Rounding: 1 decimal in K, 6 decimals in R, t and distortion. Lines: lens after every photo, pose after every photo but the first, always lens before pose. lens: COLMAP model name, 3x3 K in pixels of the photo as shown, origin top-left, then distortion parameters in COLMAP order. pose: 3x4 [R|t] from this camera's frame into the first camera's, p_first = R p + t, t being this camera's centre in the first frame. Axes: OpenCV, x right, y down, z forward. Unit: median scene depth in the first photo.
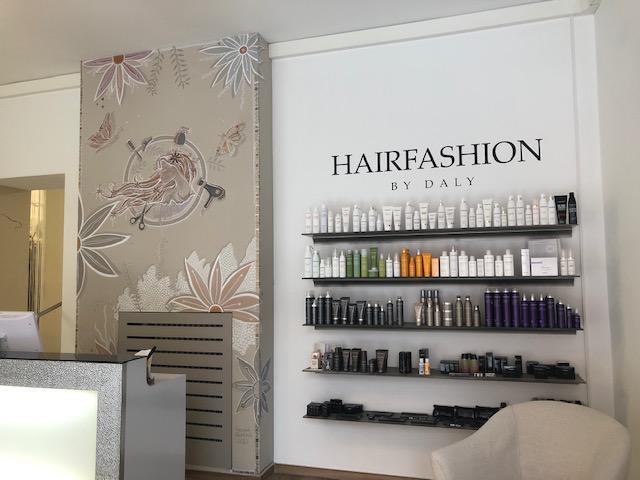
lens RADIAL K [[529.1, 0, 322.9], [0, 529.1, 239.9], [0, 0, 1]] dist [0.049356, -0.022327]
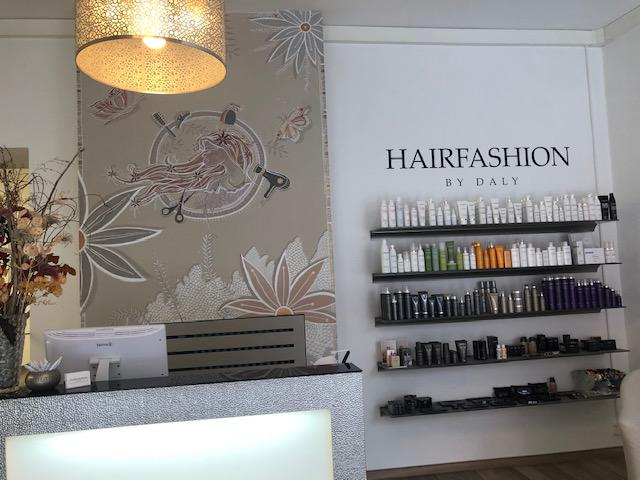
lens RADIAL K [[529.1, 0, 320.5], [0, 529.1, 239.2], [0, 0, 1]] dist [0.049356, -0.022327]
pose [[0.900057, -0.002267, 0.435766, -0.556964], [0.006451, 0.999946, -0.008122, 0.016735], [-0.435724, 0.010121, 0.900024, 0.178238]]
